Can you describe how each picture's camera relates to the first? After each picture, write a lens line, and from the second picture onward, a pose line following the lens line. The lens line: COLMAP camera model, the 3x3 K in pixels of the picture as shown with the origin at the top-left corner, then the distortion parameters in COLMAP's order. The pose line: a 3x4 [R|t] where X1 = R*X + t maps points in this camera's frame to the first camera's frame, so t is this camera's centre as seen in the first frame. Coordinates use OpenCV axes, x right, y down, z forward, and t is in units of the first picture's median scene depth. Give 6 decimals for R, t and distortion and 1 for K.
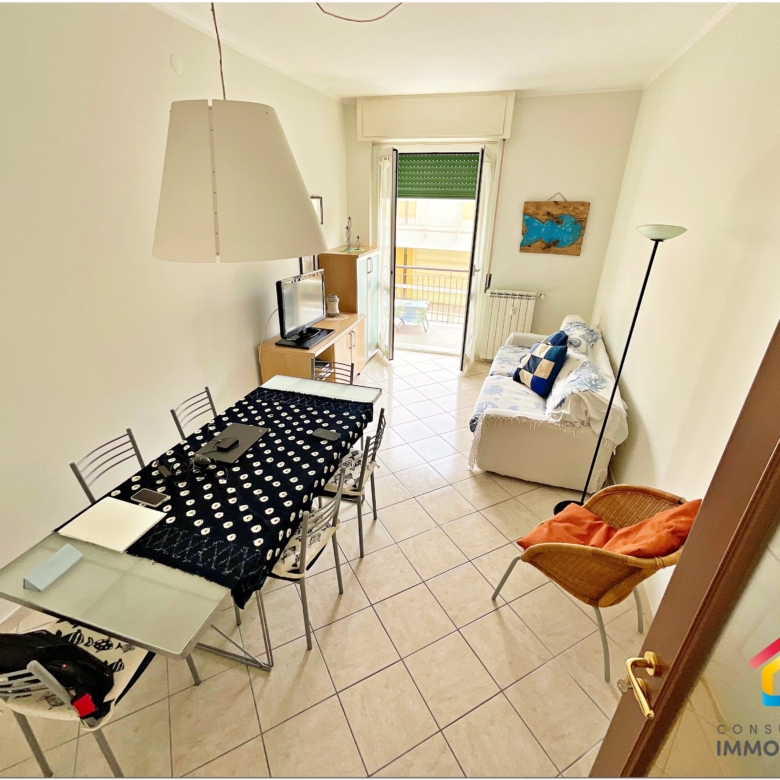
lens RADIAL K [[423.1, 0, 389.3], [0, 423.1, 388.9], [0, 0, 1]] dist [-0.016446, 0.009148]
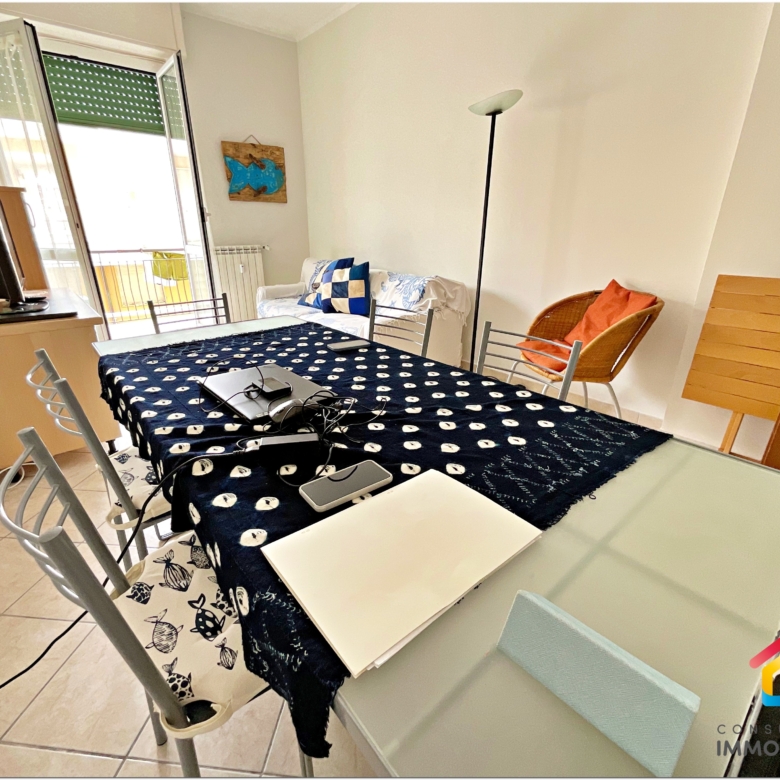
lens RADIAL K [[423.1, 0, 389.3], [0, 423.1, 388.9], [0, 0, 1]] dist [-0.016446, 0.009148]
pose [[0.544895, -0.314320, 0.777362, -0.421702], [0.361138, 0.924663, 0.120740, 0.075090], [-0.756749, 0.214944, 0.617357, 0.367035]]
